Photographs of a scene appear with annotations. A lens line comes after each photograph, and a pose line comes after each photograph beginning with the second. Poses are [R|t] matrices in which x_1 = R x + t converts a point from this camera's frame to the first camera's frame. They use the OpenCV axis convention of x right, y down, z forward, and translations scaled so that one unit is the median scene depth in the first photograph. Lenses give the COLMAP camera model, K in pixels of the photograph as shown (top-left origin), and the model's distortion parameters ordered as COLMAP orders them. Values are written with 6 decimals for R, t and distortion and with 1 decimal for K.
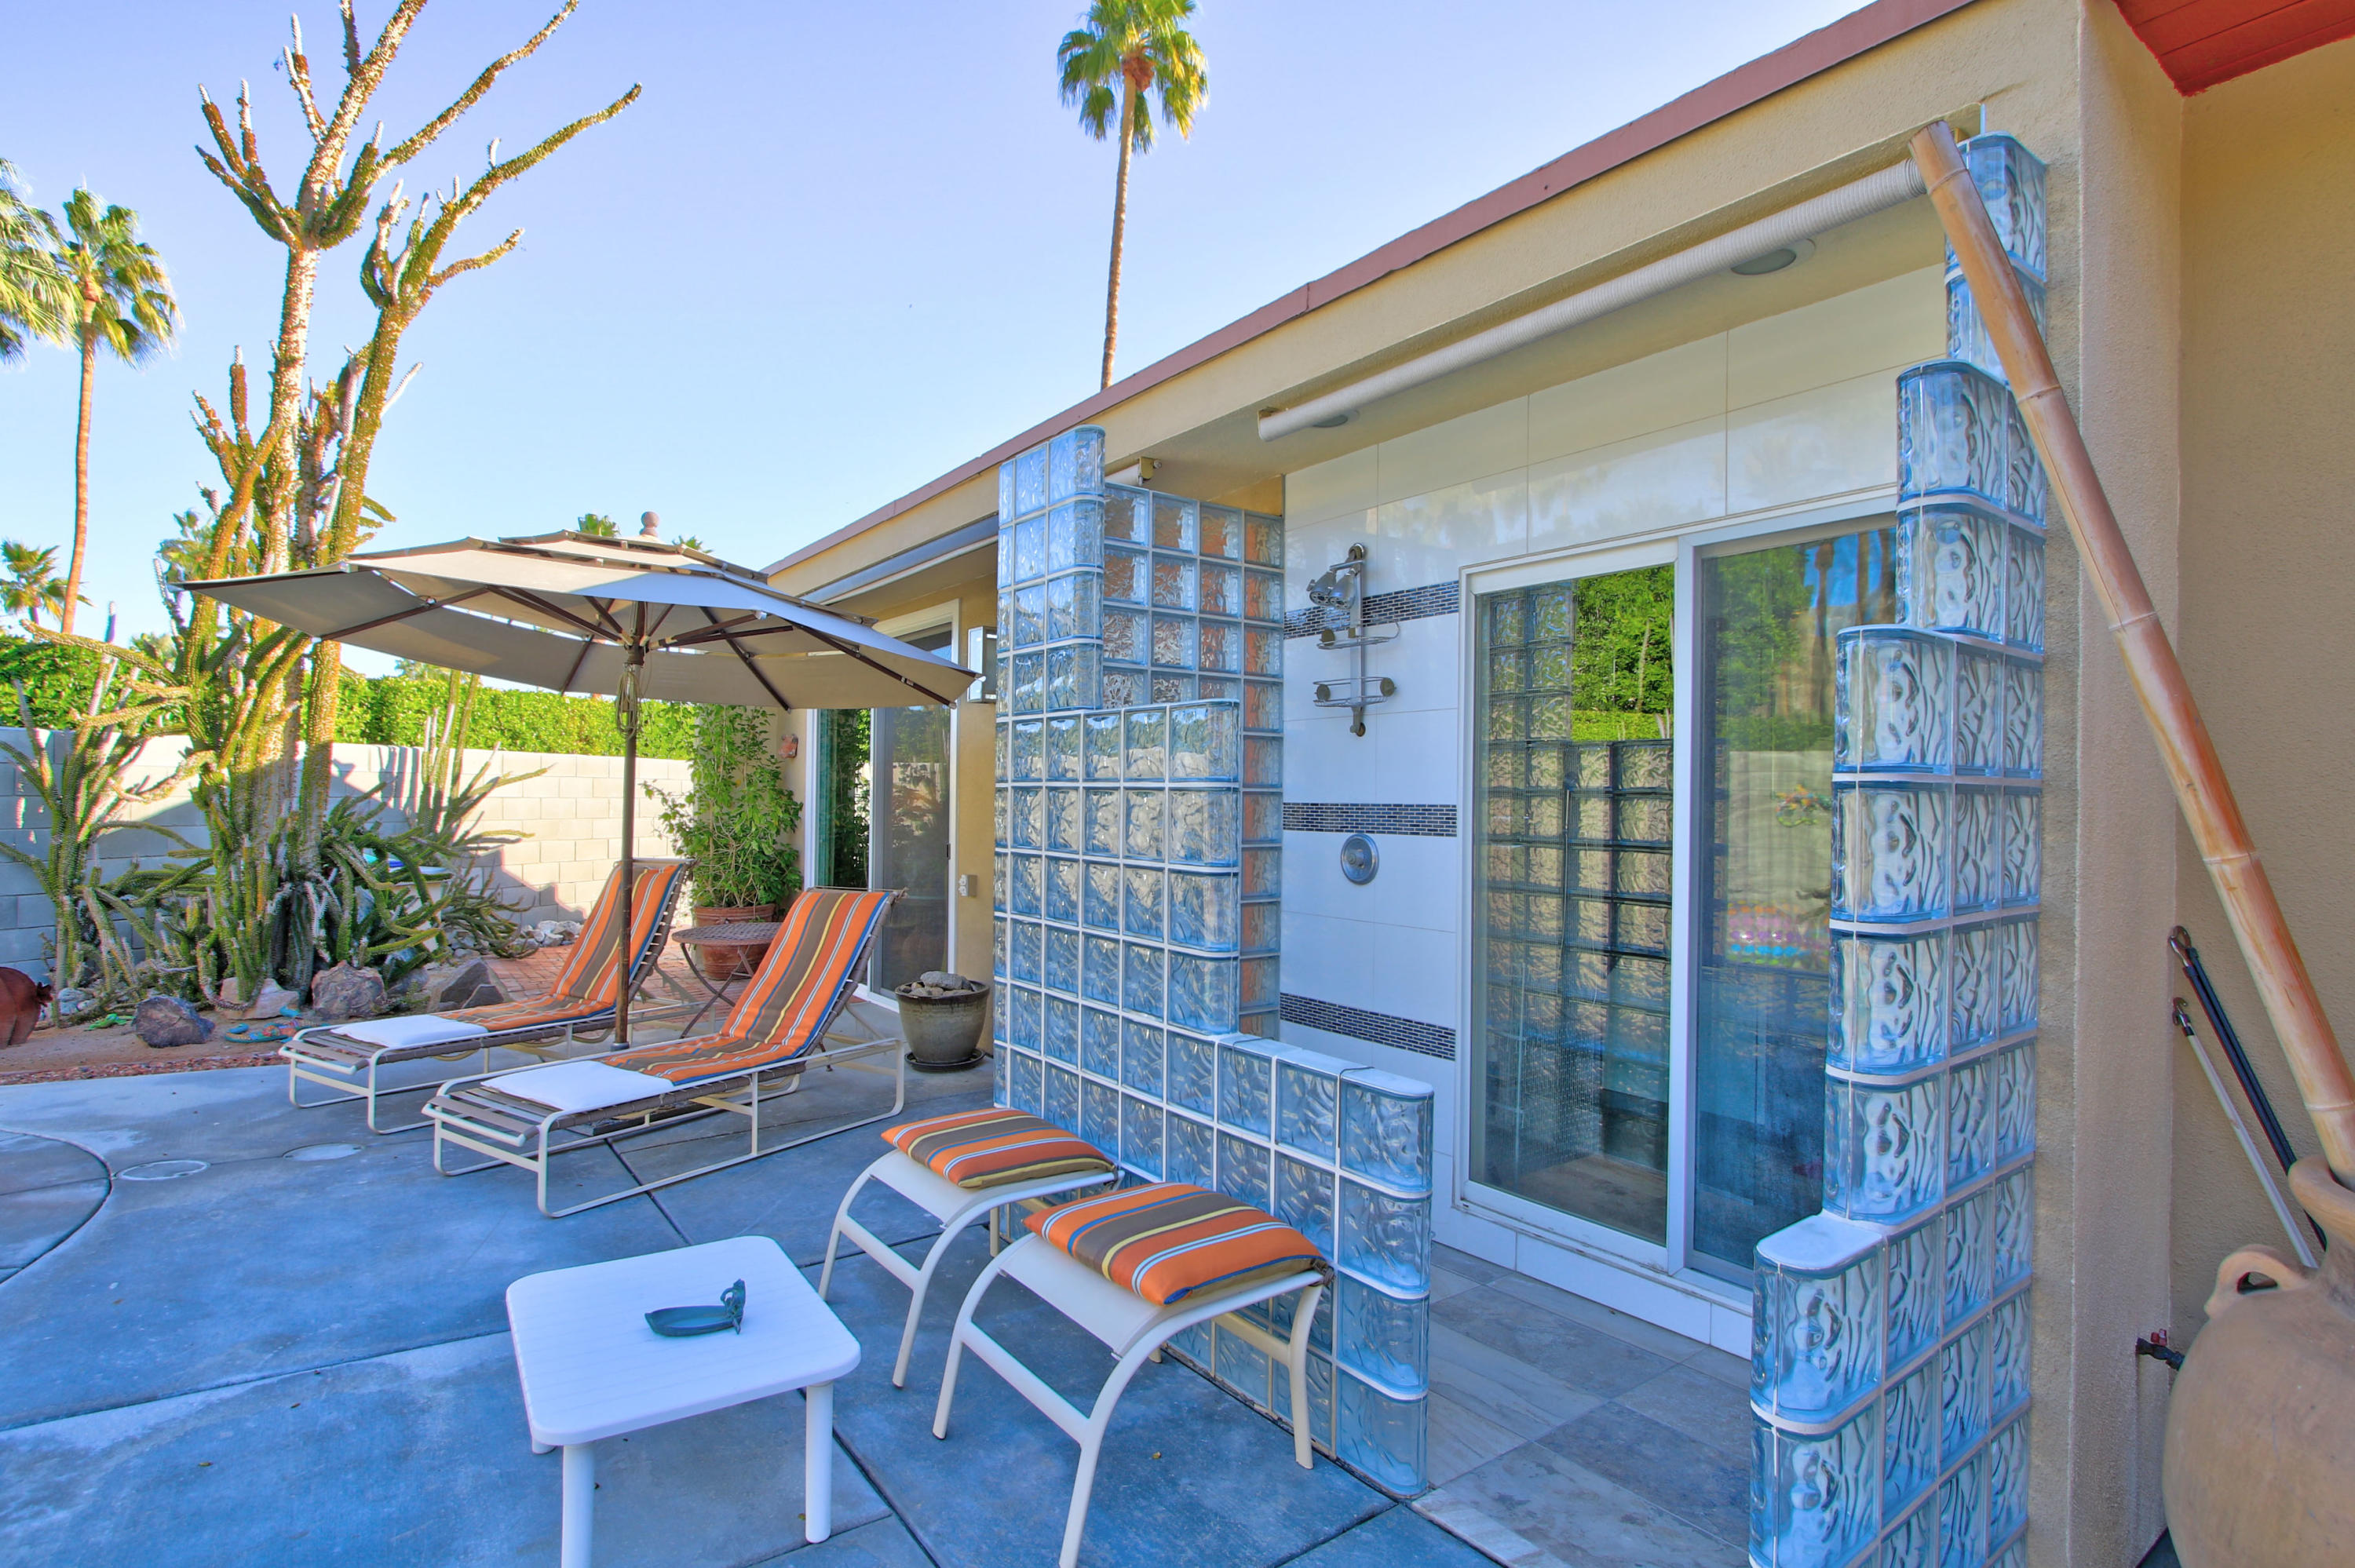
lens RADIAL K [[1145.6, 0, 1177.1], [0, 1145.6, 788.8], [0, 0, 1]] dist [-0.005481, -0.002832]
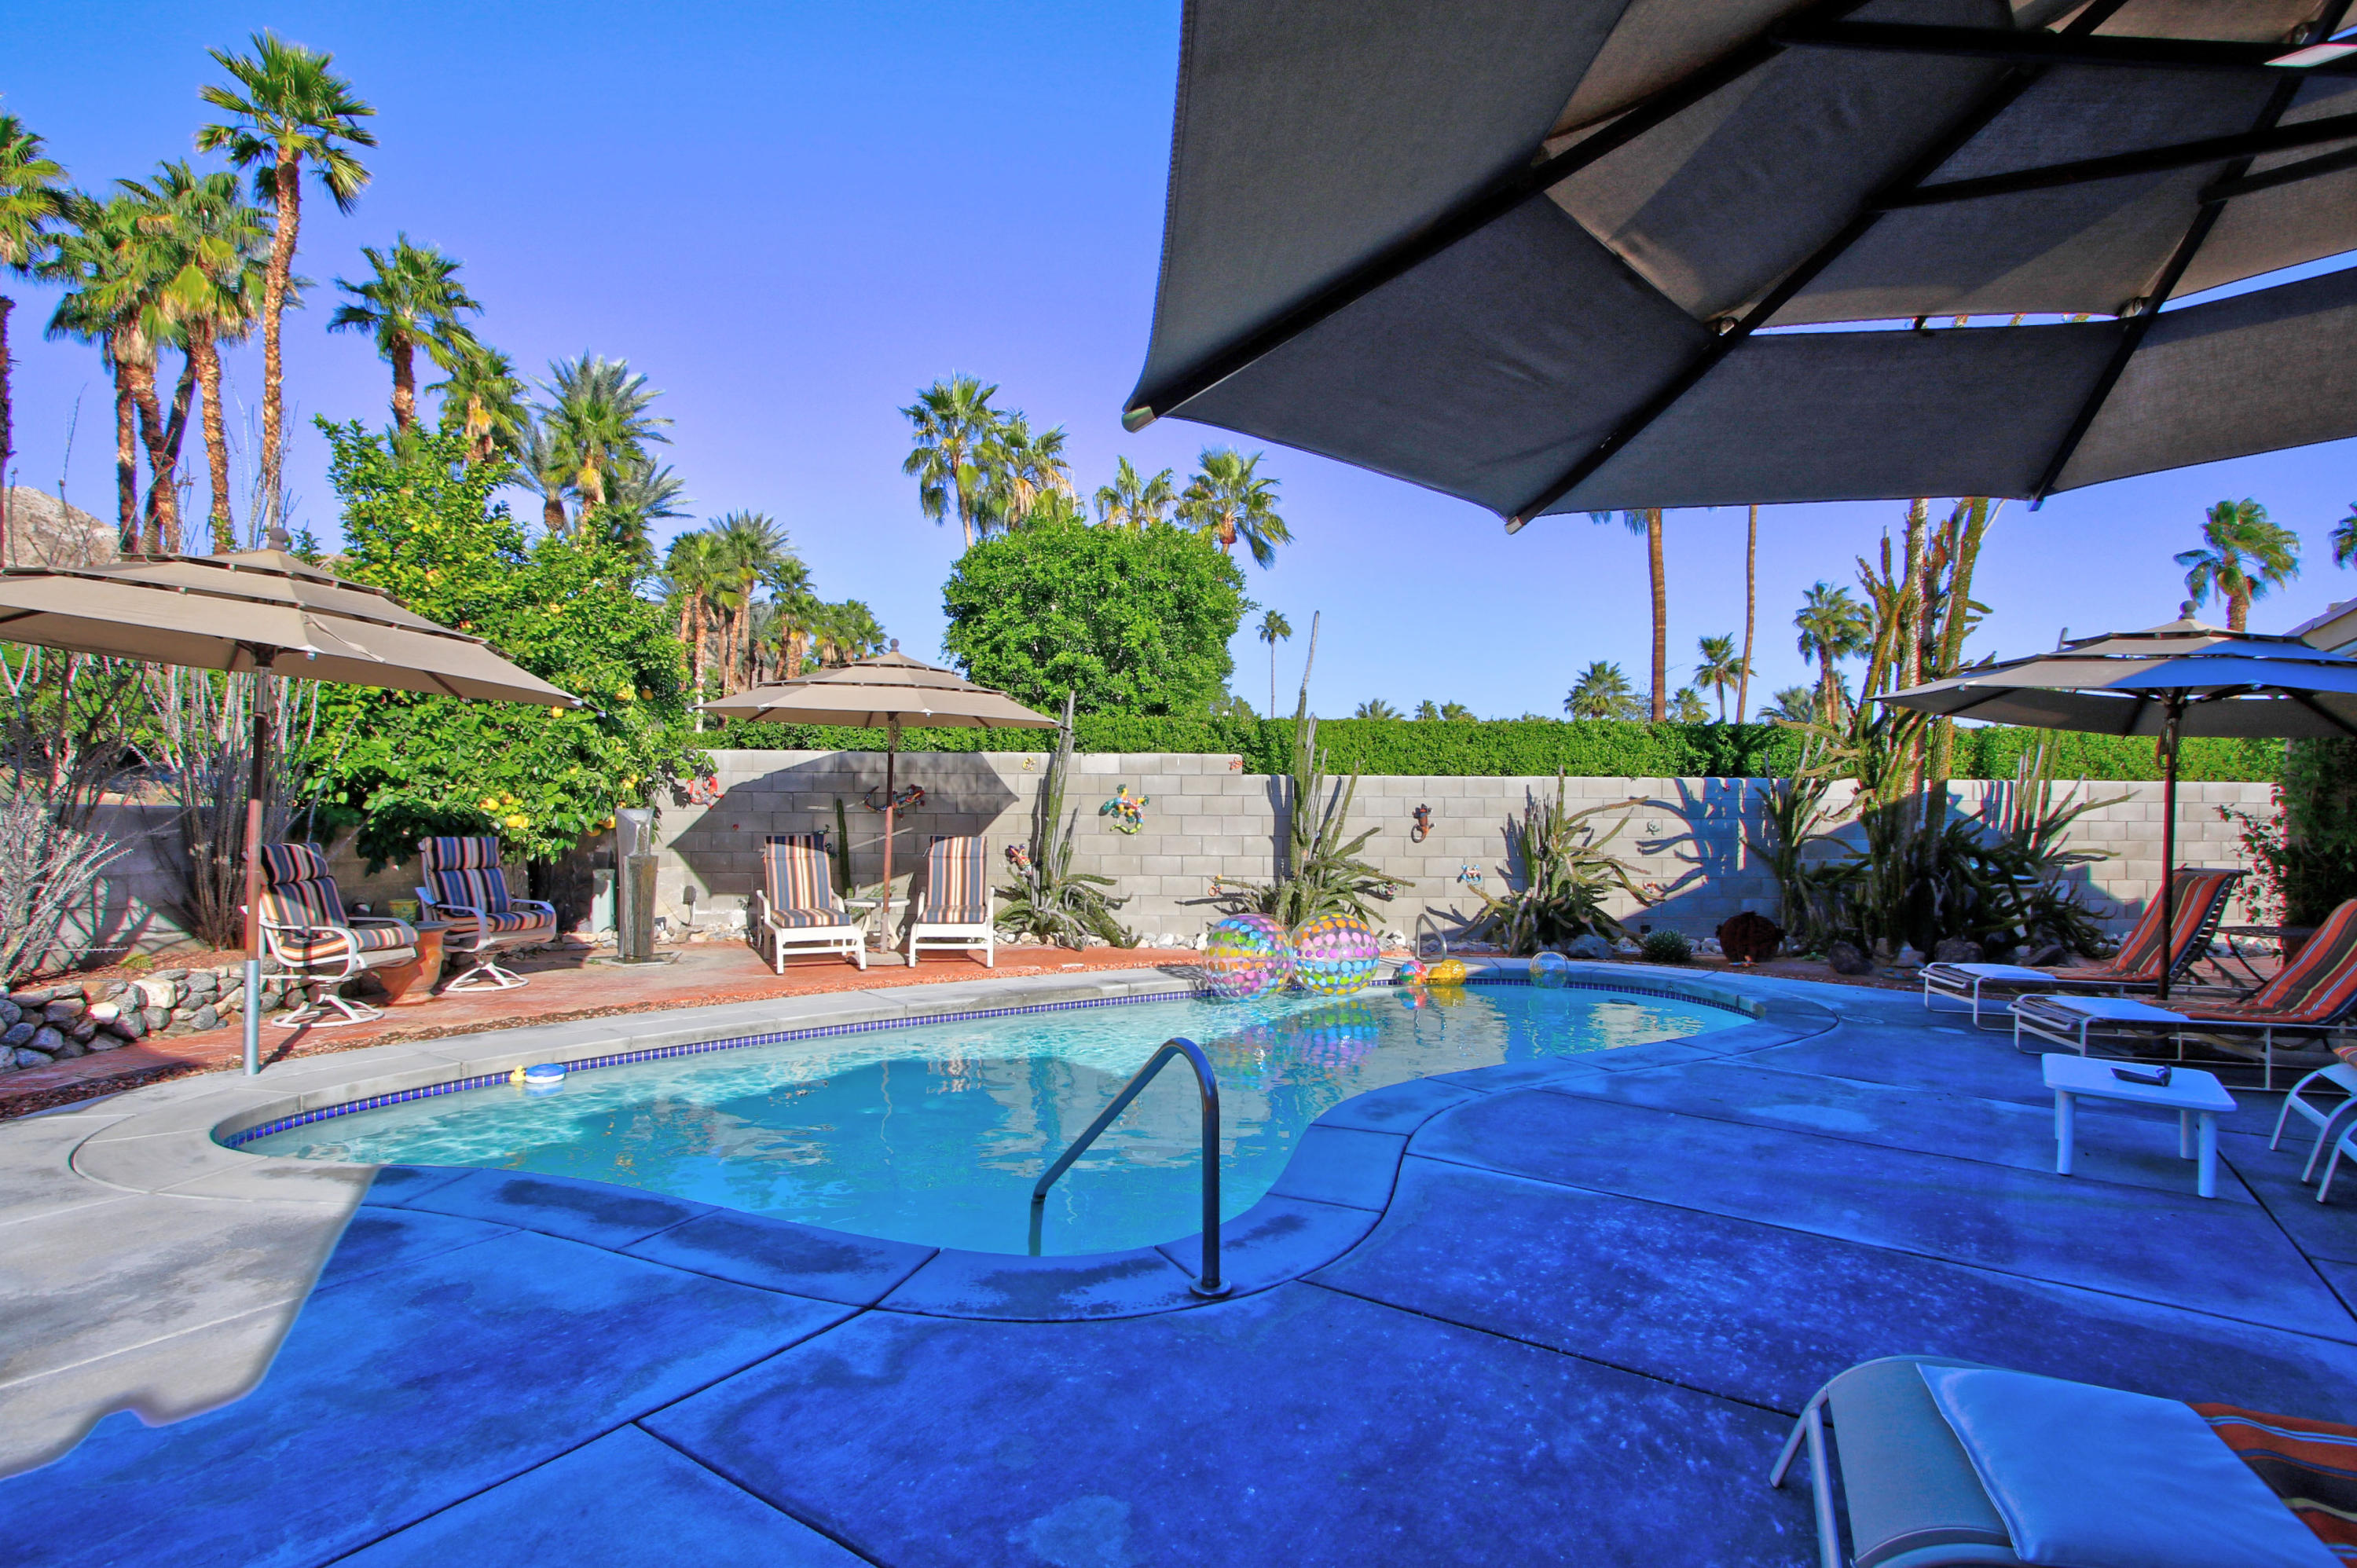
lens RADIAL K [[1146.6, 0, 1149.4], [0, 1146.6, 819.8], [0, 0, 1]] dist [-0.005481, -0.002832]
pose [[0.325723, 0.000224, -0.945465, 0.281676], [0.003349, 0.999993, 0.001391, 0.002675], [0.945459, -0.003620, 0.325720, -0.403659]]
